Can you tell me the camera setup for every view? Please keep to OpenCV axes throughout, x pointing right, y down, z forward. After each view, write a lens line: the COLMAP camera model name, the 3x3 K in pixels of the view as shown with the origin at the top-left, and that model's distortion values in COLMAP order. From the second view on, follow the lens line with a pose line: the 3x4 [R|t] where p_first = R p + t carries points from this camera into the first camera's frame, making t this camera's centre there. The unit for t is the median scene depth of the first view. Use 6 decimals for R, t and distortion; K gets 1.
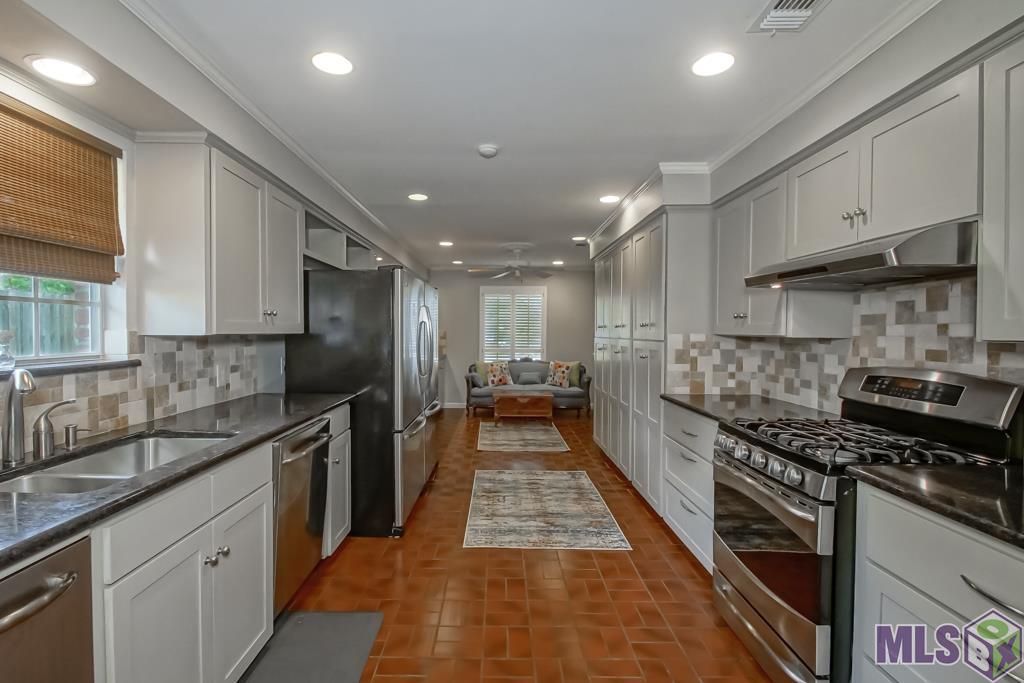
lens RADIAL K [[479.4, 0, 486.1], [0, 479.4, 341.2], [0, 0, 1]] dist [-0.003986, -0.004195]
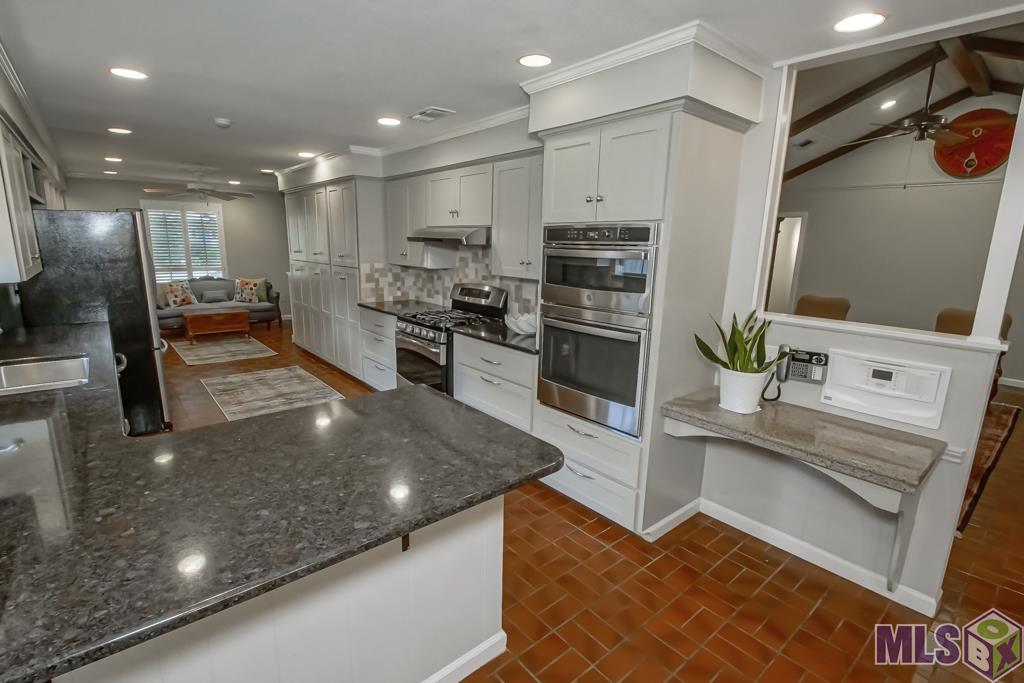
lens RADIAL K [[479.4, 0, 509.3], [0, 479.4, 341.7], [0, 0, 1]] dist [-0.003986, -0.004195]
pose [[0.748187, -0.121685, 0.652234, -0.298521], [-0.005352, 0.981899, 0.189328, -0.063674], [-0.663467, -0.145144, 0.733993, -0.483770]]
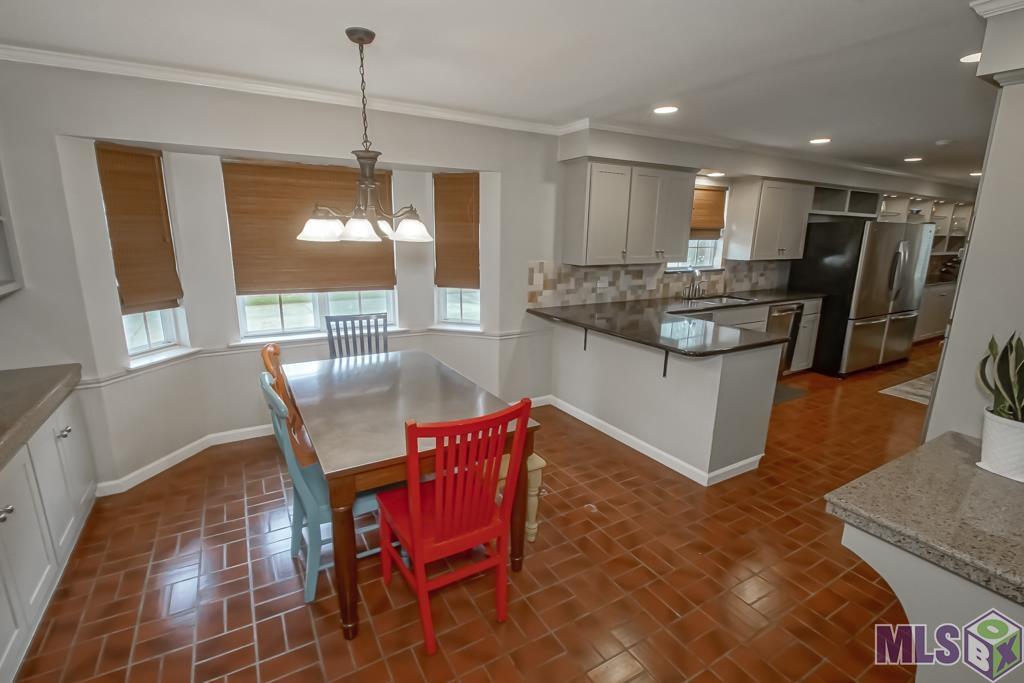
lens RADIAL K [[479.4, 0, 505.3], [0, 479.4, 342.7], [0, 0, 1]] dist [-0.003986, -0.004195]
pose [[0.527252, 0.193883, -0.827293, 0.605931], [-0.028891, 0.977148, 0.210590, -0.055563], [0.849218, -0.087132, 0.520805, -0.965131]]
